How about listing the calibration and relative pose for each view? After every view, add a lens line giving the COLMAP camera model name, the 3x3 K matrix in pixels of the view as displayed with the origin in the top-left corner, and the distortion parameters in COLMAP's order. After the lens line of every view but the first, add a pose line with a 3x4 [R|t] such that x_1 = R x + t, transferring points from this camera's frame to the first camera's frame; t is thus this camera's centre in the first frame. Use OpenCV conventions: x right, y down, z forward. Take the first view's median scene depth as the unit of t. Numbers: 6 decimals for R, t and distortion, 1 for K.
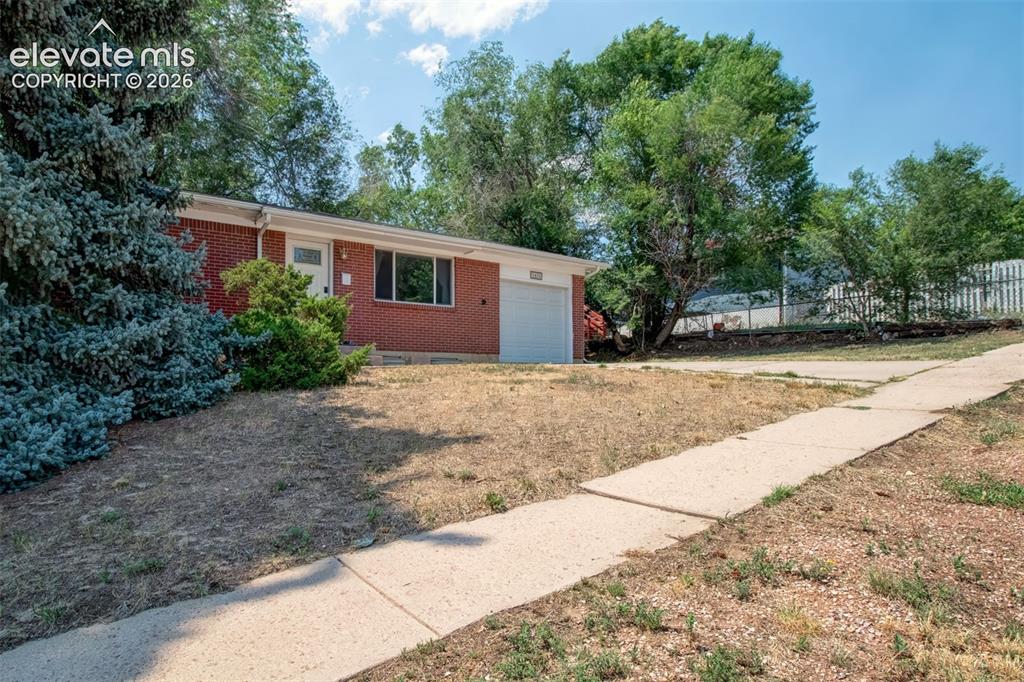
lens RADIAL K [[519.5, 0, 512.4], [0, 519.5, 366.4], [0, 0, 1]] dist [0.002762, 0.000641]
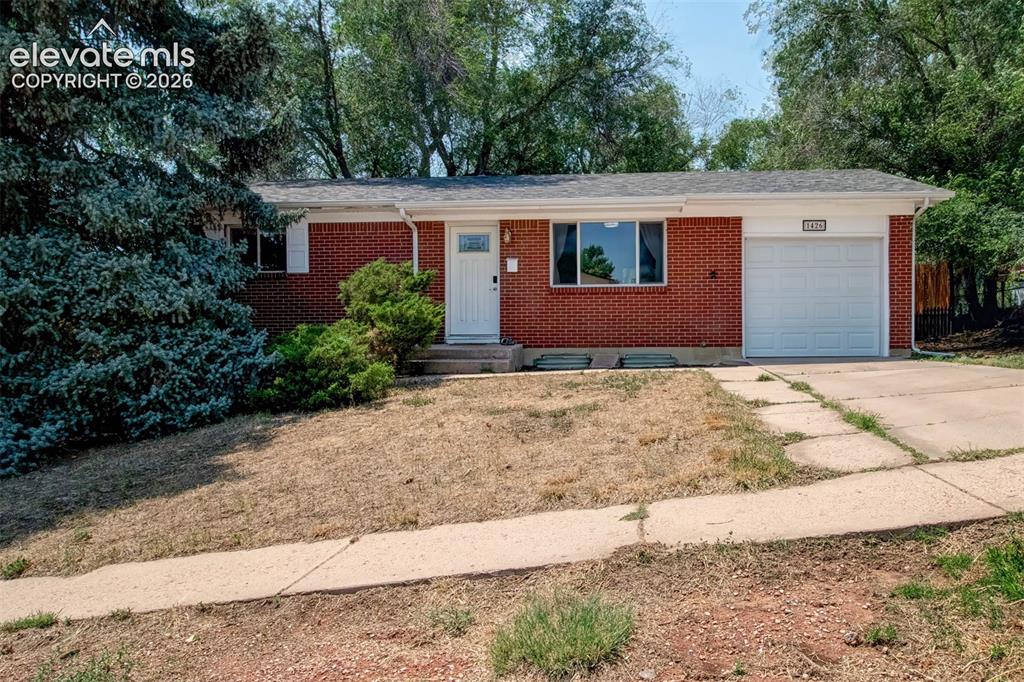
lens RADIAL K [[519.5, 0, 512.4], [0, 519.5, 366.4], [0, 0, 1]] dist [0.002762, 0.000641]
pose [[0.788372, 0.011694, -0.615088, 0.174876], [0.010181, 0.999434, 0.032051, -0.023682], [0.615115, -0.031531, 0.787807, 0.268352]]
